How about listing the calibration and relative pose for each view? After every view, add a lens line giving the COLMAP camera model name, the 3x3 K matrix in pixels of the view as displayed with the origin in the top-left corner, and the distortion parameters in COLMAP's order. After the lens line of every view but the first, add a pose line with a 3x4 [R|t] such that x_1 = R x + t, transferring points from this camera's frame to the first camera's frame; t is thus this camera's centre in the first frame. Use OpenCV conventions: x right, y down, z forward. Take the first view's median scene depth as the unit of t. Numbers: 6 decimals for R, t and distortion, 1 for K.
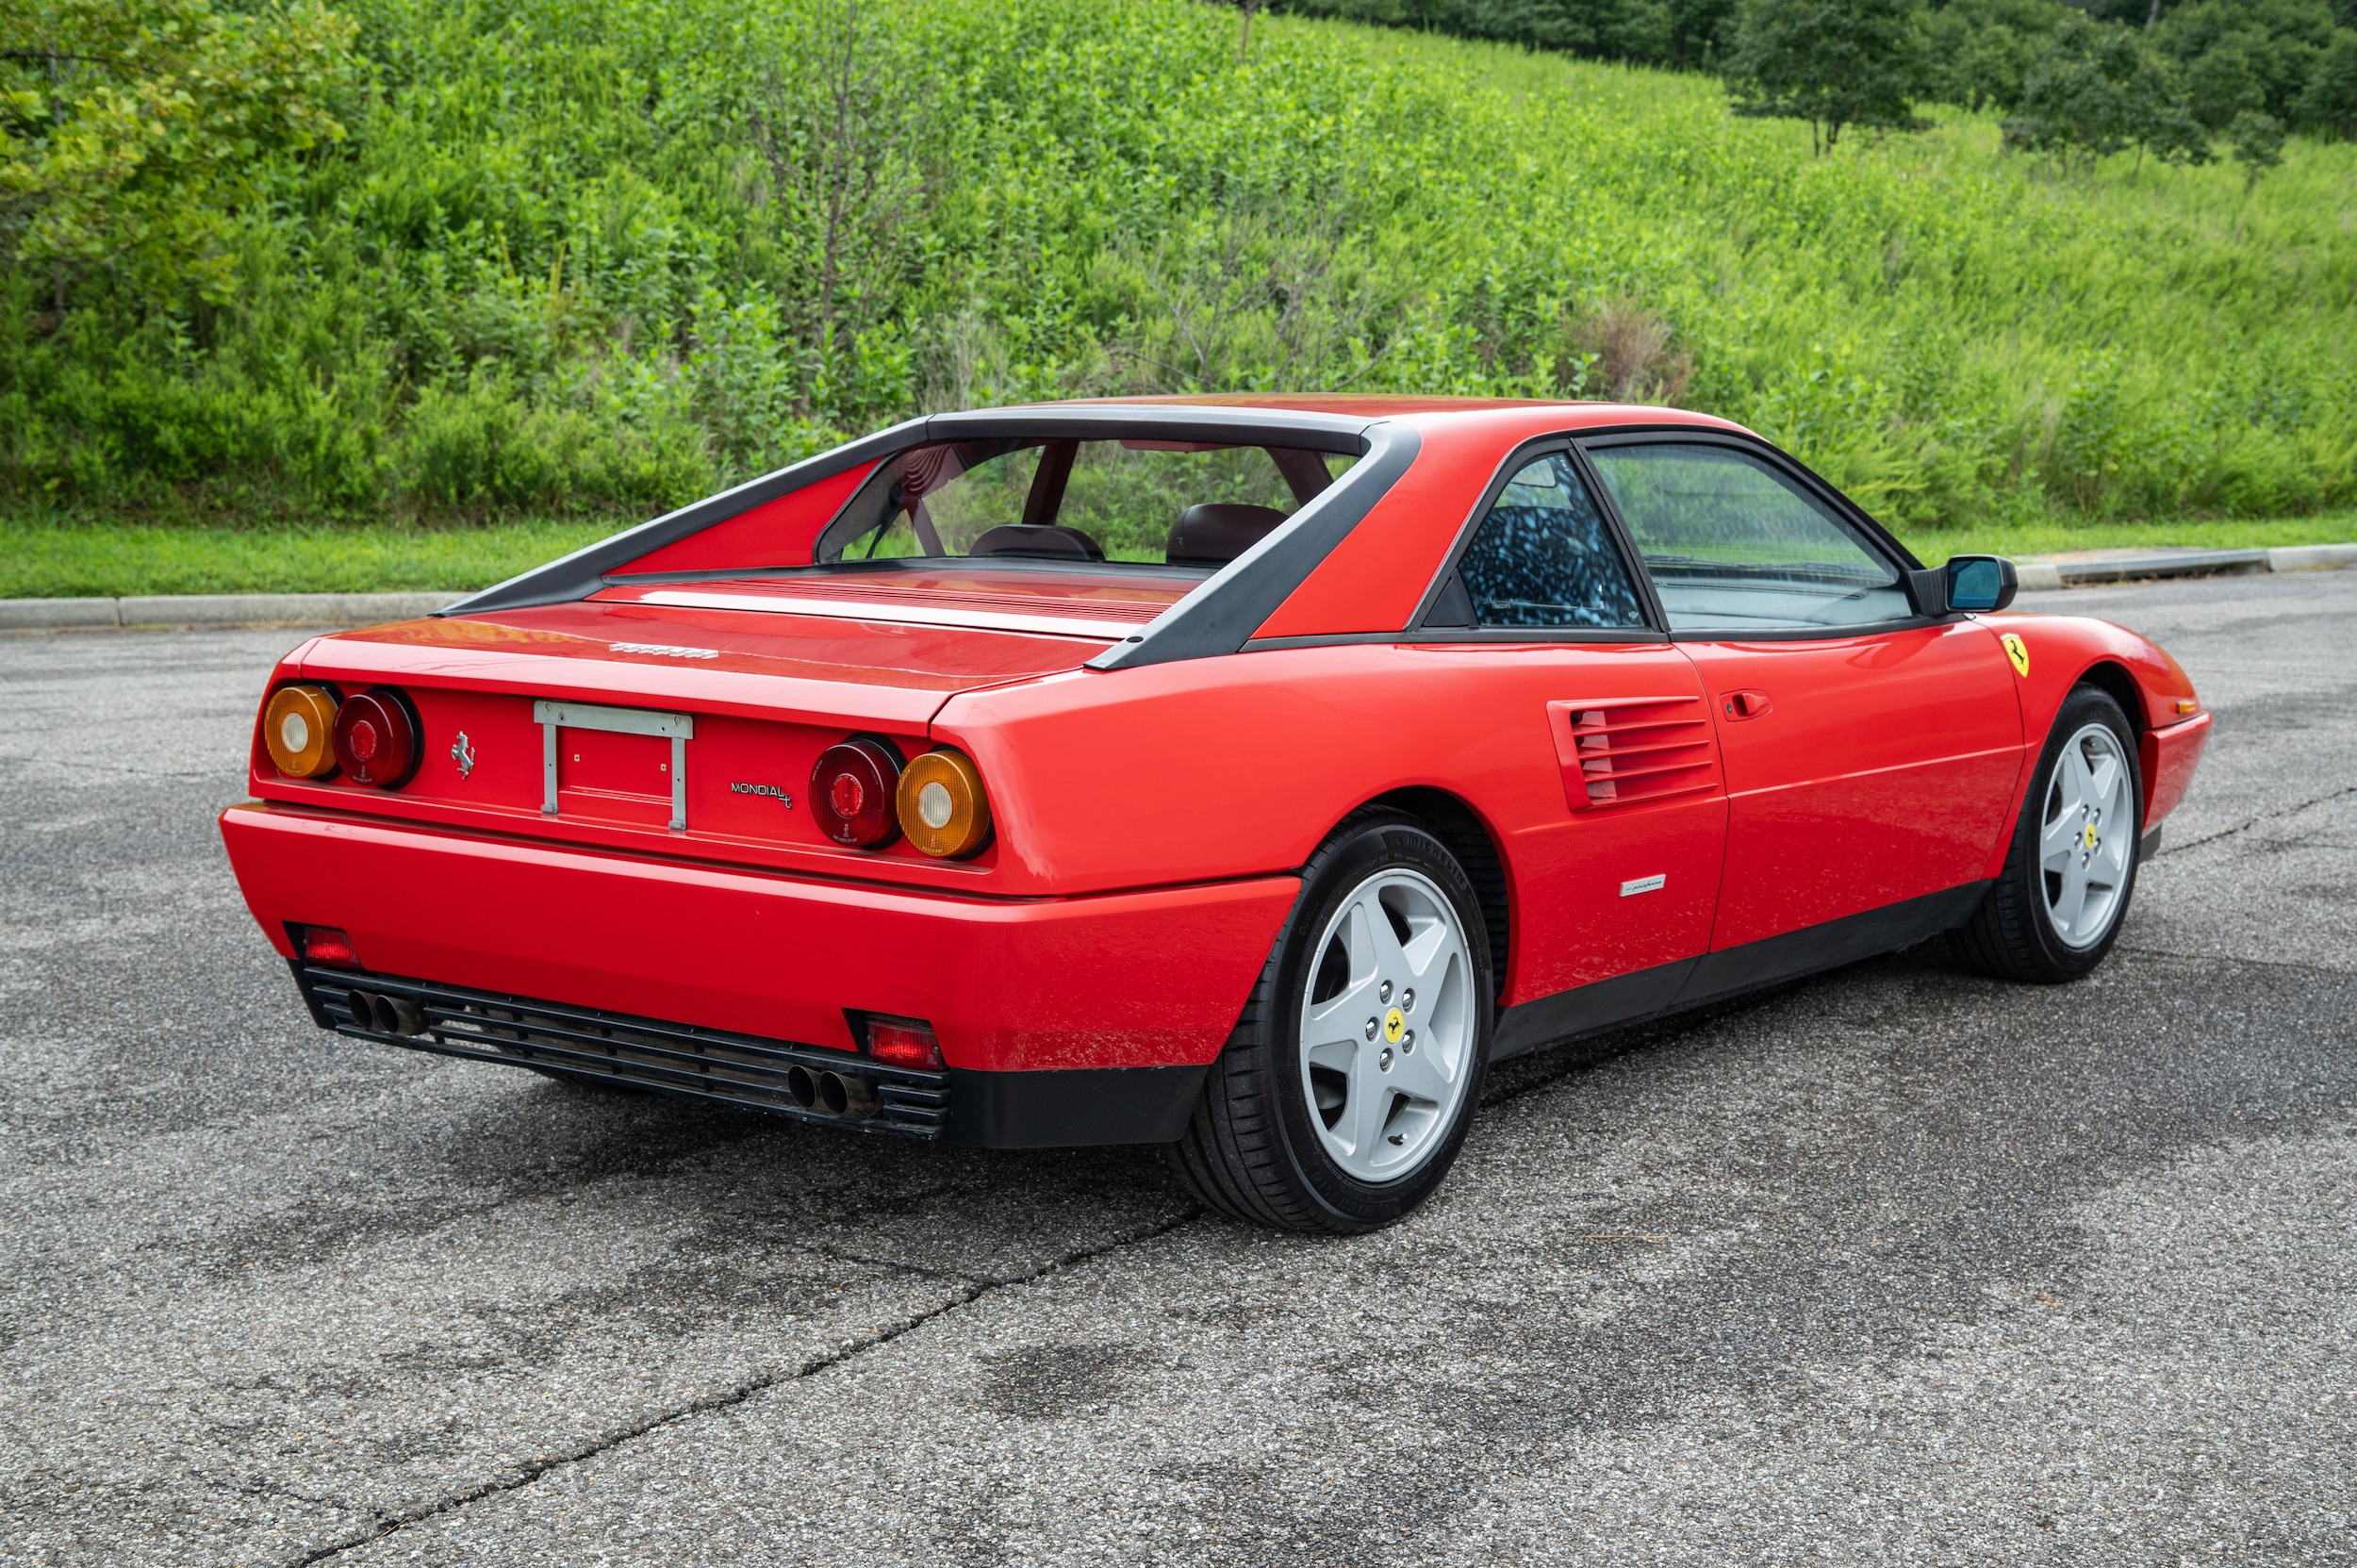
lens RADIAL K [[3300.6, 0, 1174.0], [0, 3300.6, 832.0], [0, 0, 1]] dist [0.197765, 0.313435]
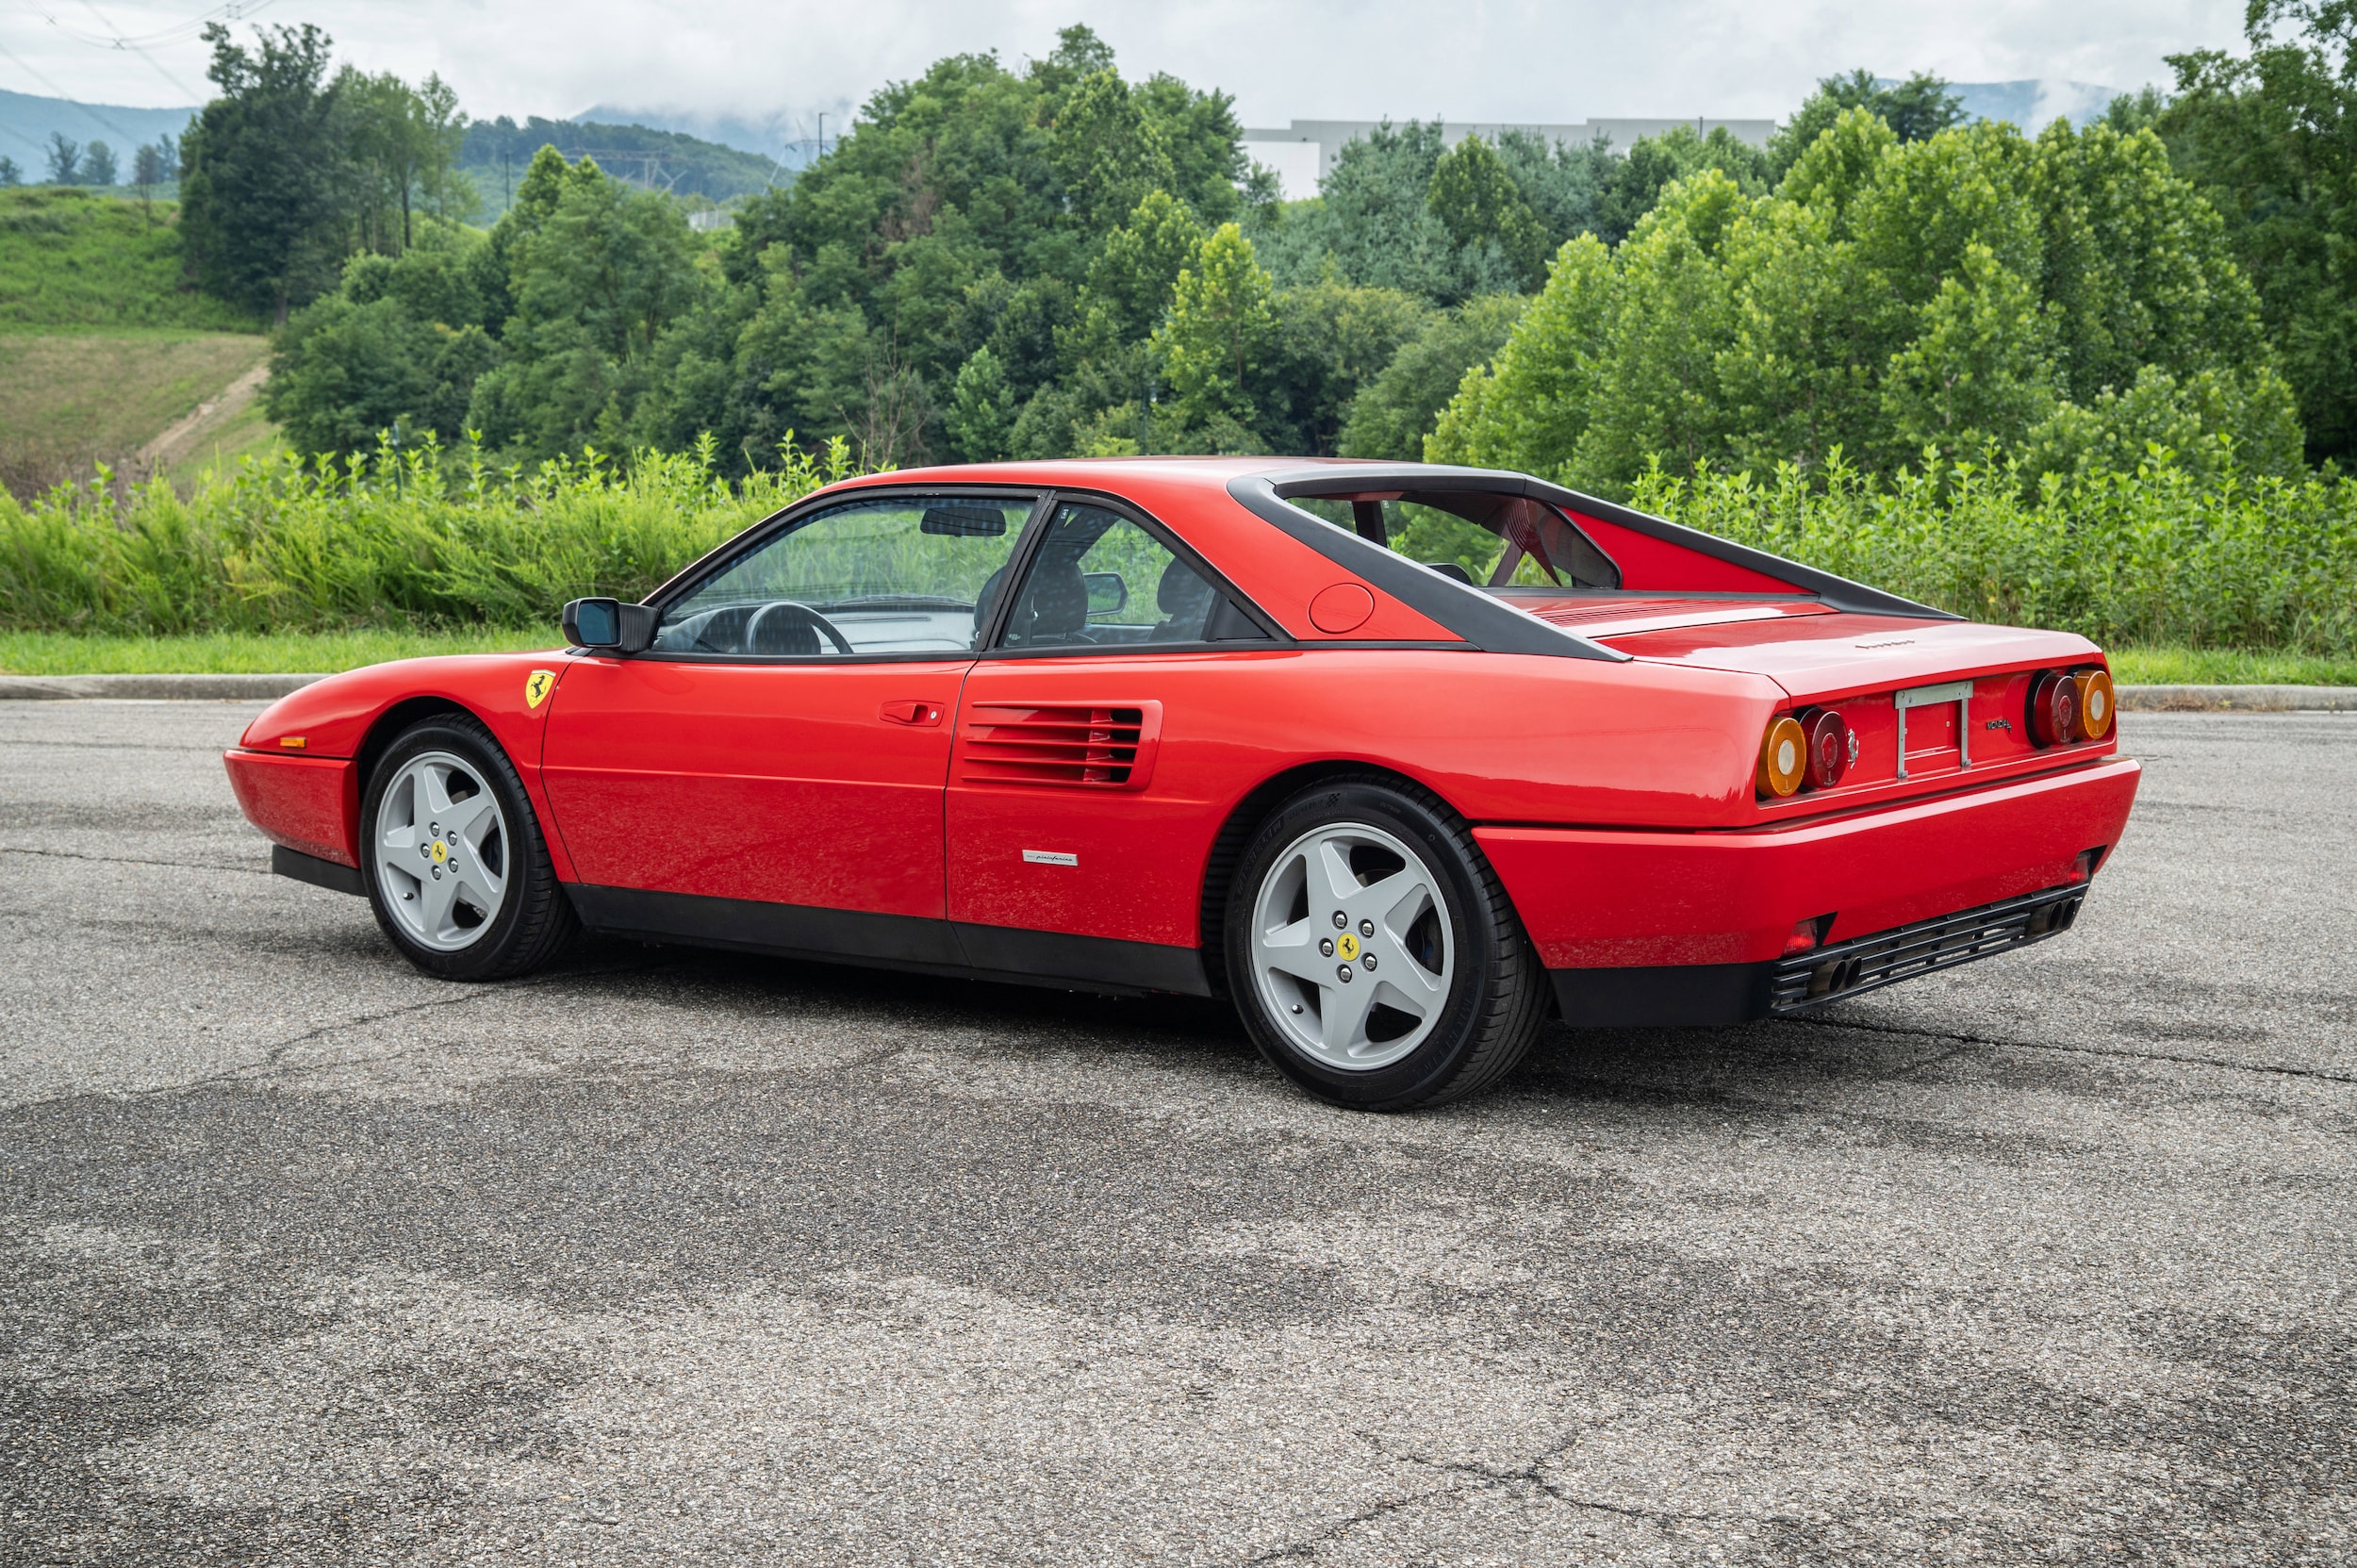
lens RADIAL K [[3315.6, 0, 1183.9], [0, 3315.6, 823.1], [0, 0, 1]] dist [0.195572, 0.358303]
pose [[0.010483, -0.120699, 0.992634, -0.304925], [0.144664, 0.982428, 0.117930, -0.037429], [-0.989425, 0.142362, 0.027760, 0.256692]]
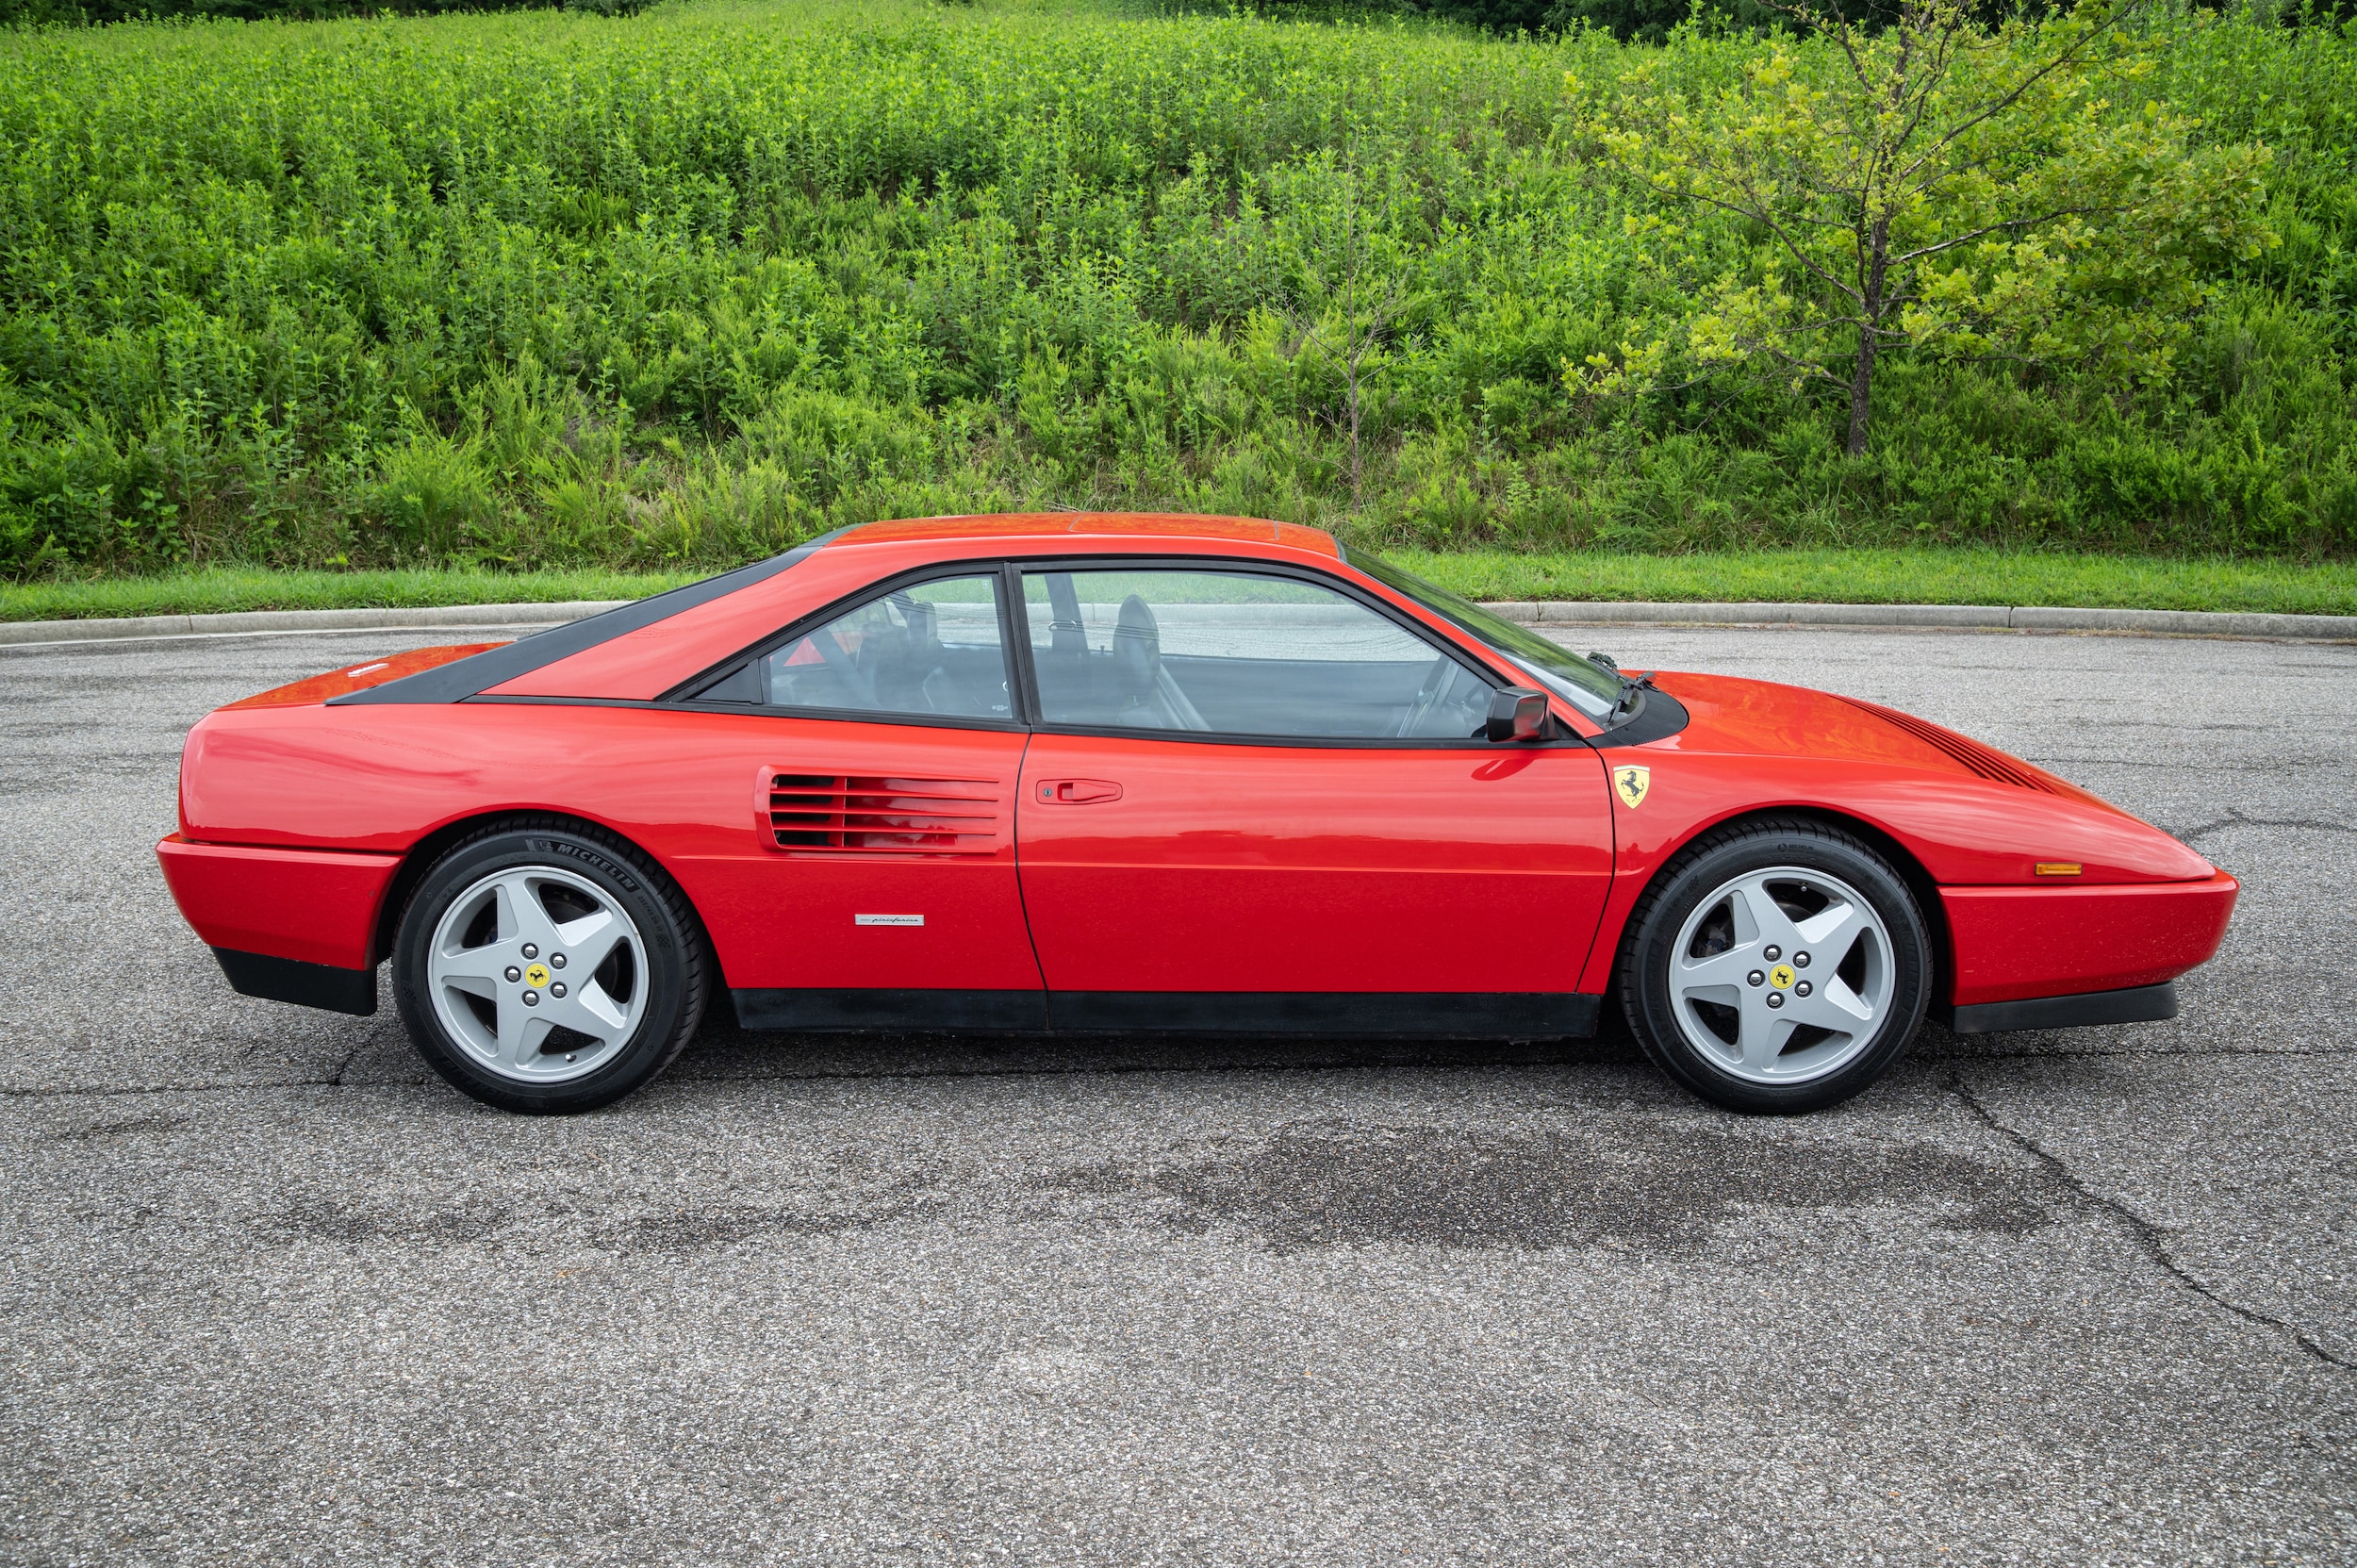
lens RADIAL K [[2335.9, 0, 1175.7], [0, 2335.9, 827.2], [0, 0, 1]] dist [0.024636, 0.151311]
pose [[0.588765, 0.134240, -0.797079, 0.210326], [-0.103983, 0.990498, 0.090007, -0.025372], [0.801588, 0.029890, 0.597129, 0.128672]]
